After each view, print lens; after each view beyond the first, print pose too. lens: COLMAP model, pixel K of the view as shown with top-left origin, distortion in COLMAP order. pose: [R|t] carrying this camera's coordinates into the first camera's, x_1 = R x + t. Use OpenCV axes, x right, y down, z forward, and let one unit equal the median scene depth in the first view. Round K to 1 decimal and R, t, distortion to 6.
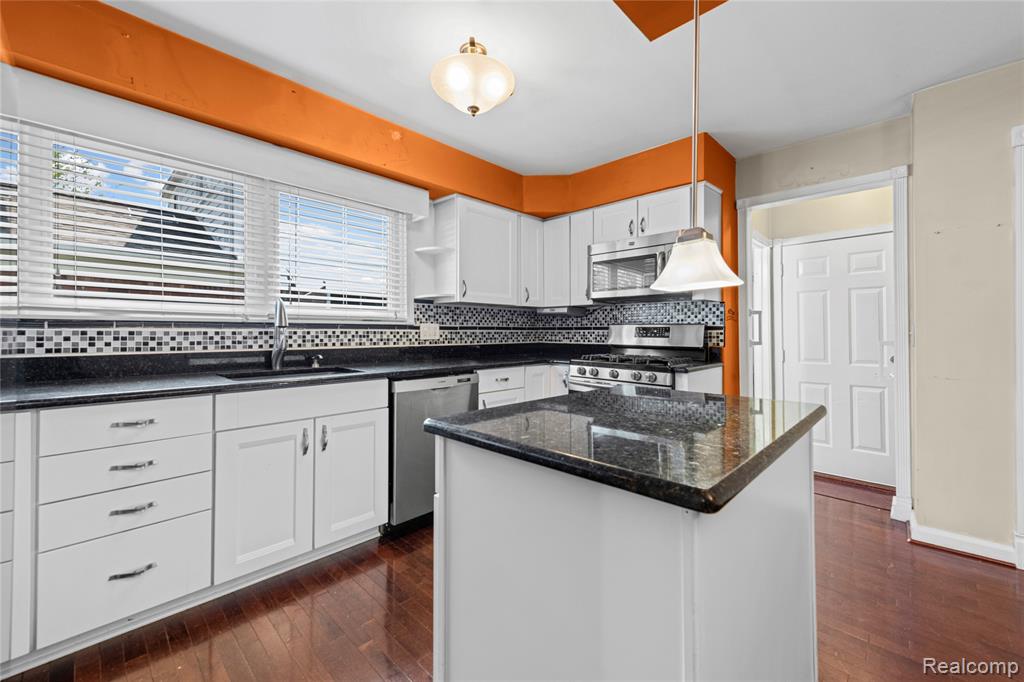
lens RADIAL K [[407.1, 0, 511.8], [0, 407.1, 332.0], [0, 0, 1]] dist [0.016441, -0.002064]
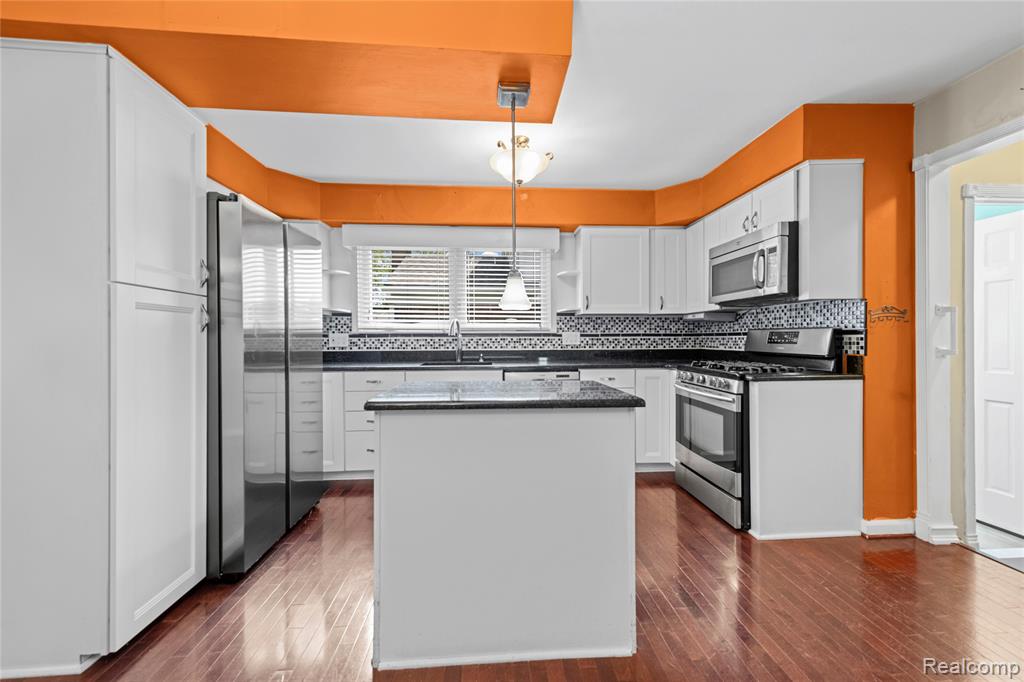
lens RADIAL K [[407.1, 0, 512.1], [0, 407.1, 349.4], [0, 0, 1]] dist [0.016441, -0.002064]
pose [[0.743955, 0.013196, -0.668099, 0.527490], [0.004074, 0.999697, 0.024281, 0.001912], [0.668217, -0.020786, 0.743676, -0.054382]]
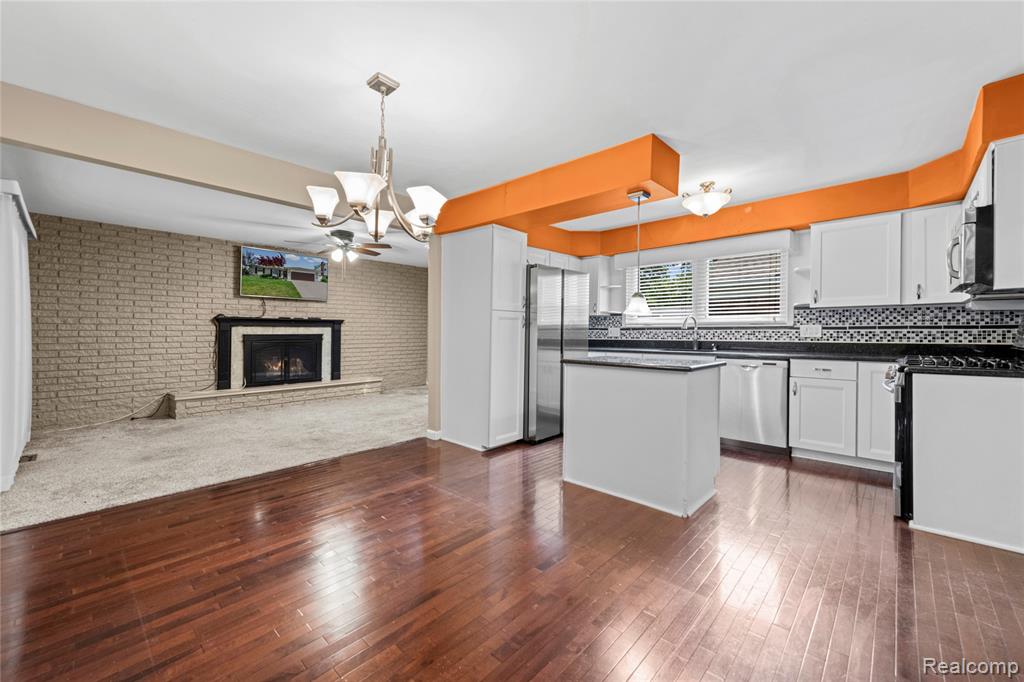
lens RADIAL K [[407.1, 0, 516.0], [0, 407.1, 337.2], [0, 0, 1]] dist [0.016441, -0.002064]
pose [[0.017368, 0.011021, -0.999788, 1.139283], [-0.000066, 0.999939, 0.011021, 0.004316], [0.999849, -0.000126, 0.017367, 0.049740]]
